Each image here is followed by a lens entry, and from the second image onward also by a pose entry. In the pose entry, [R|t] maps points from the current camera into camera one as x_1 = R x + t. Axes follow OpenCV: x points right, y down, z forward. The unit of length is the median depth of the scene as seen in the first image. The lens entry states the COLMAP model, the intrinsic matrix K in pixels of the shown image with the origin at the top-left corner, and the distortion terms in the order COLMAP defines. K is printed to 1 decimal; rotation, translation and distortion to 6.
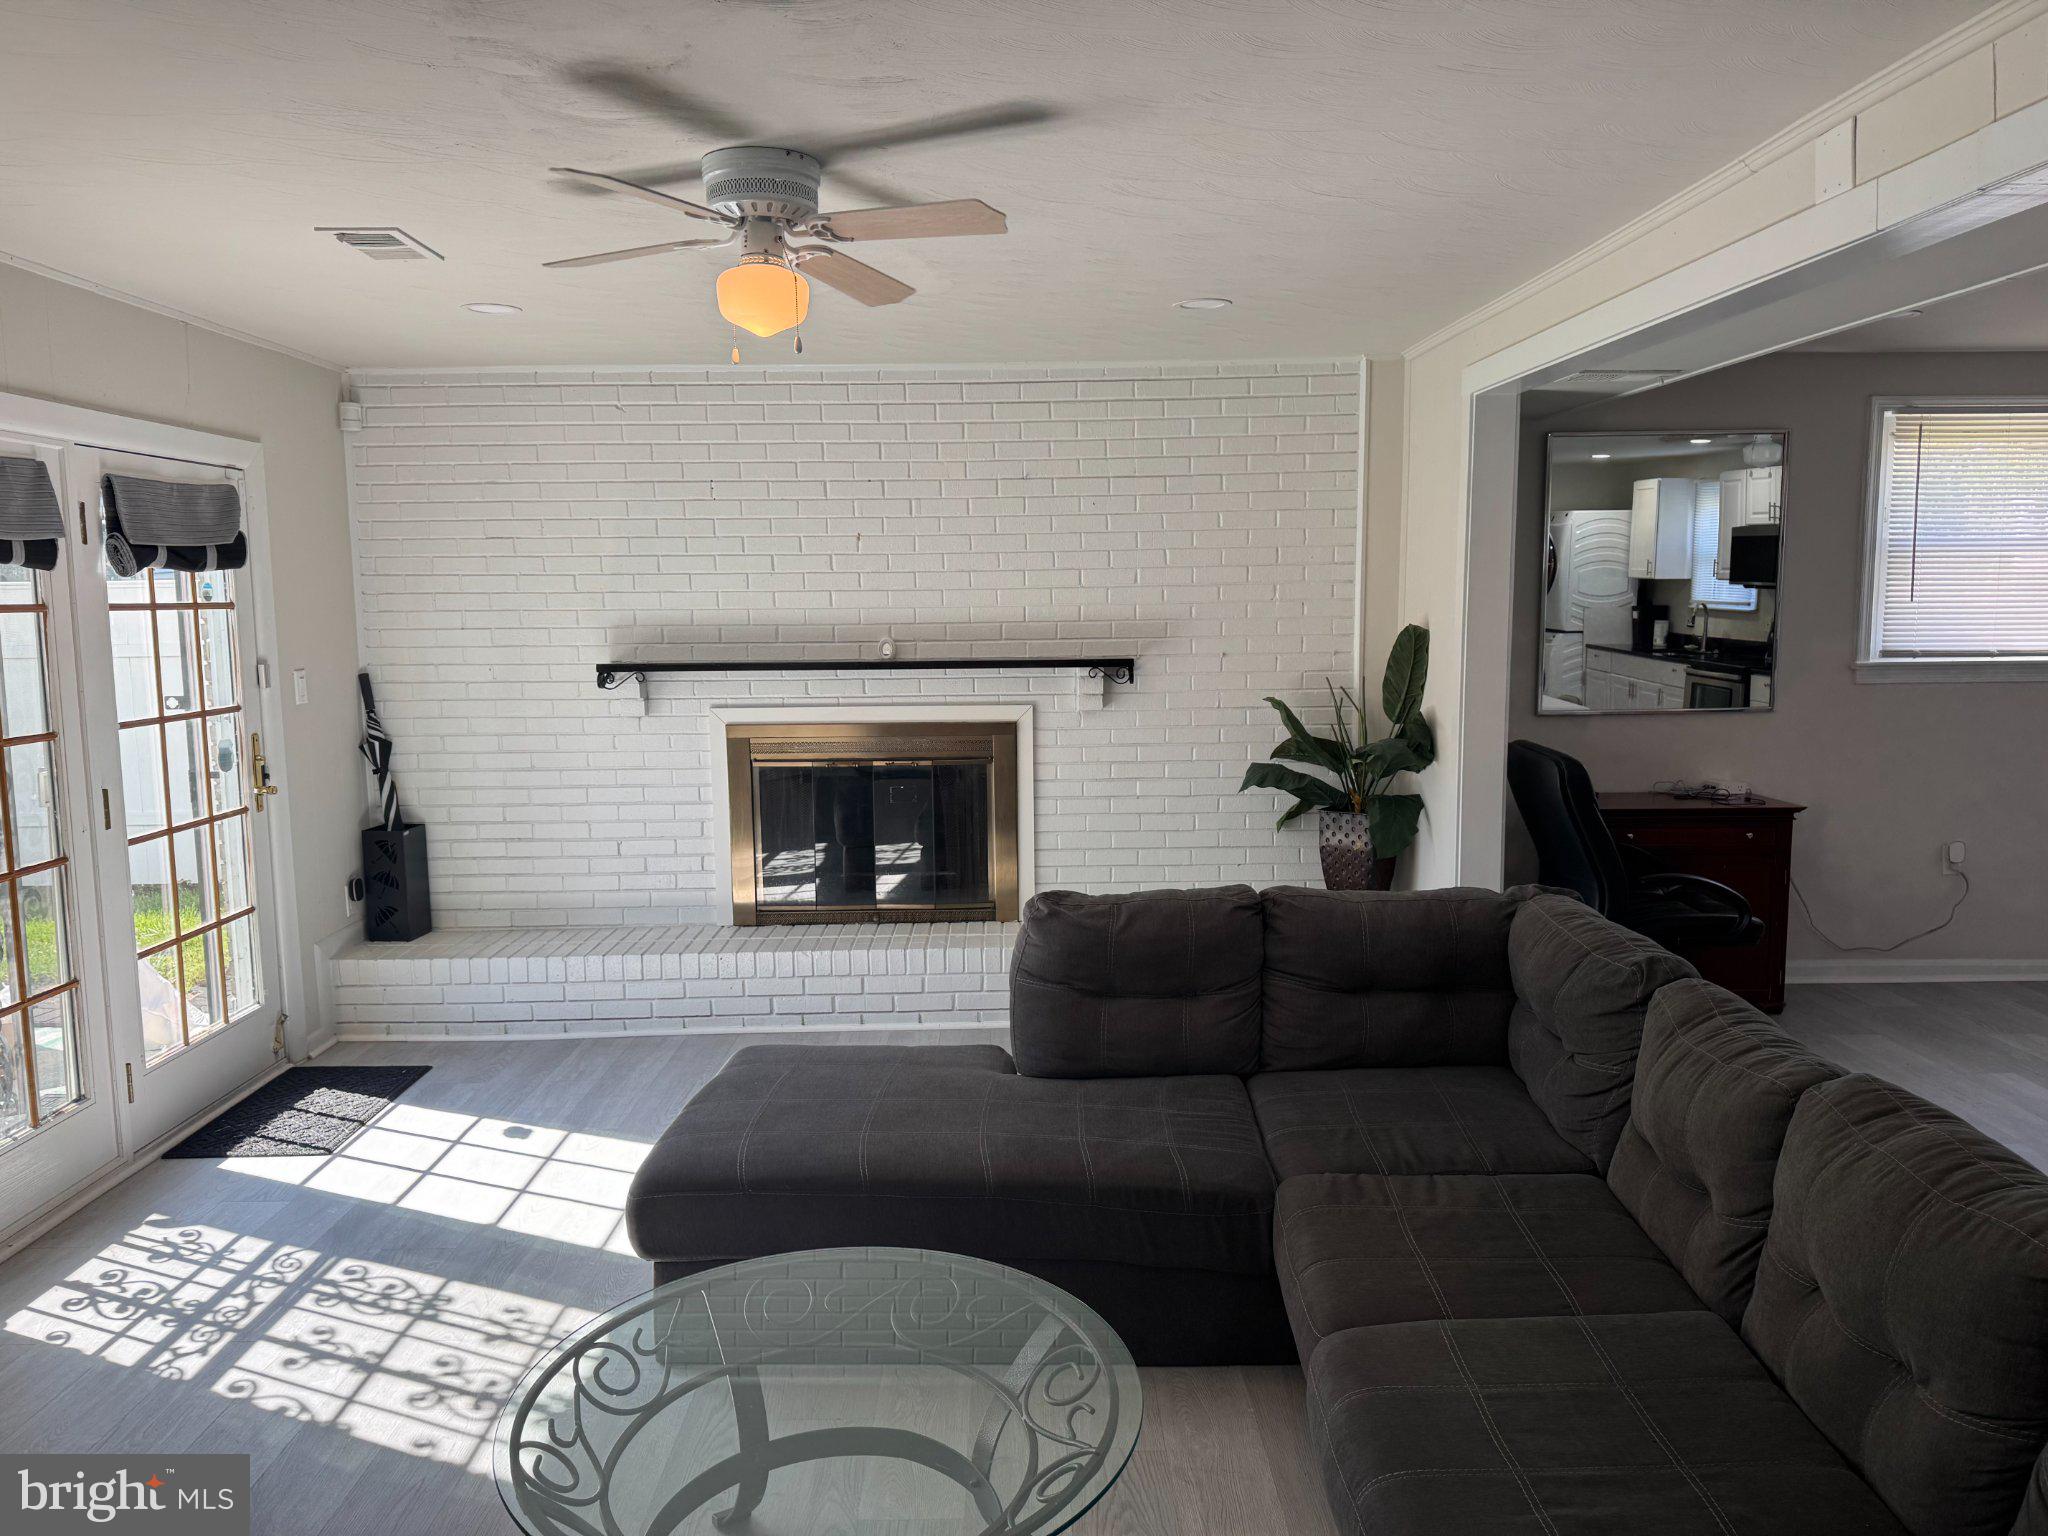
lens RADIAL K [[1445.2, 0, 1033.3], [0, 1445.2, 776.4], [0, 0, 1]] dist [0.032443, -0.030866]
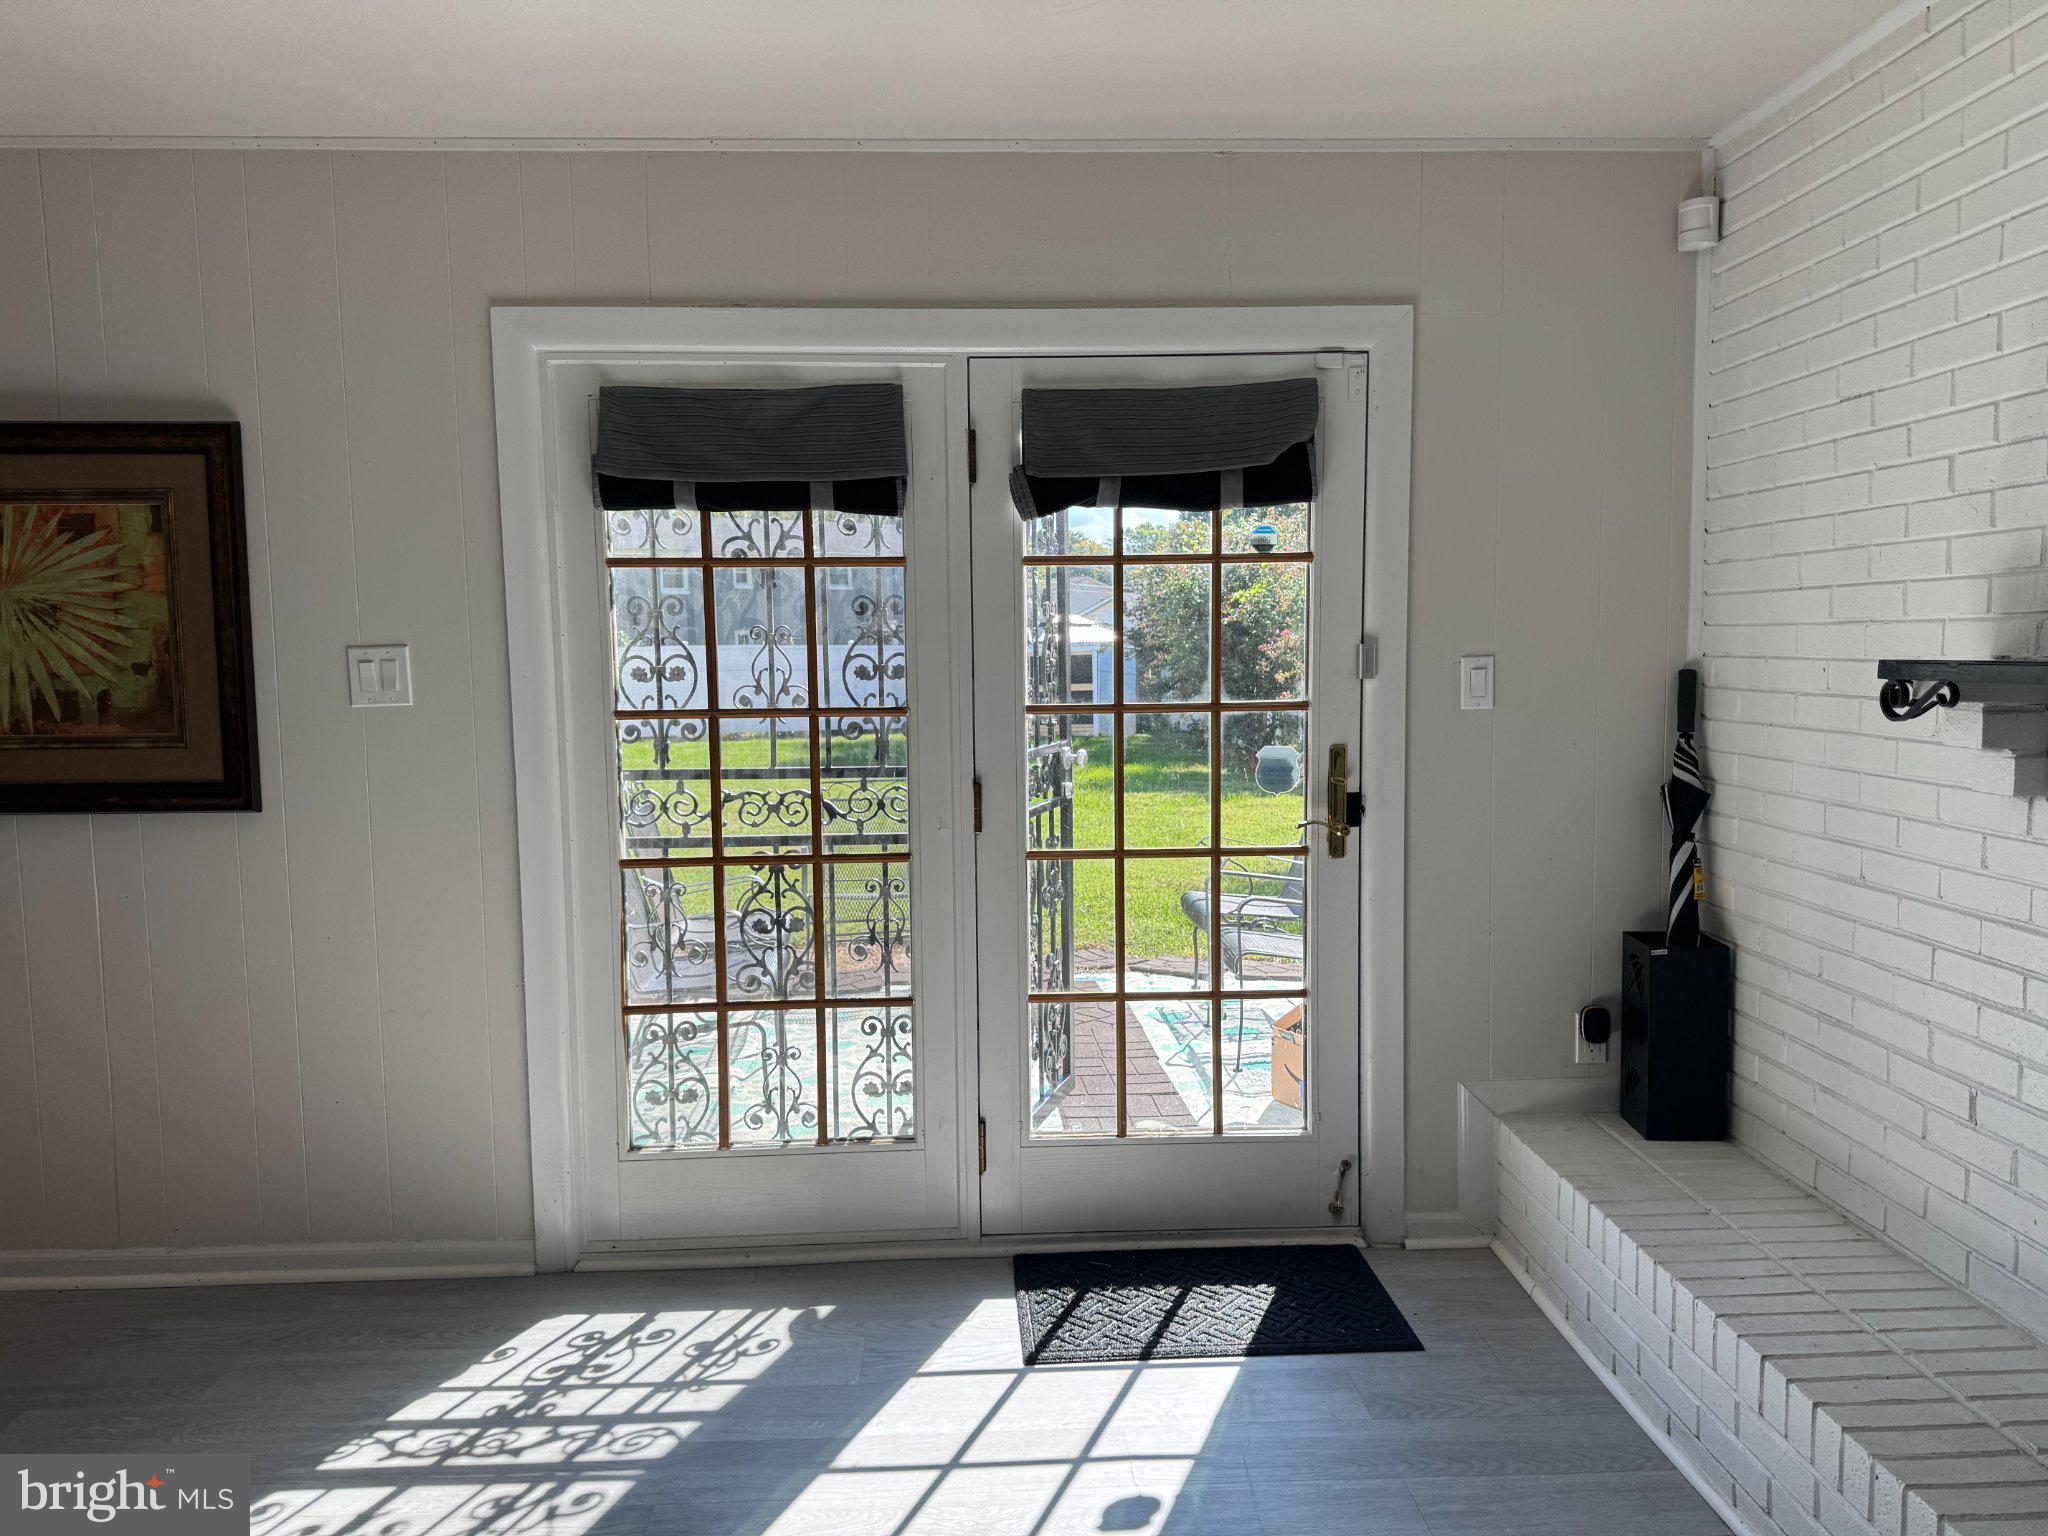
lens RADIAL K [[1445.2, 0, 1033.3], [0, 1445.2, 776.4], [0, 0, 1]] dist [0.032443, -0.030866]
pose [[0.023617, 0.099564, -0.994751, 0.171992], [-0.112692, 0.988952, 0.096308, -0.081067], [0.993349, 0.109826, 0.034576, 1.059567]]
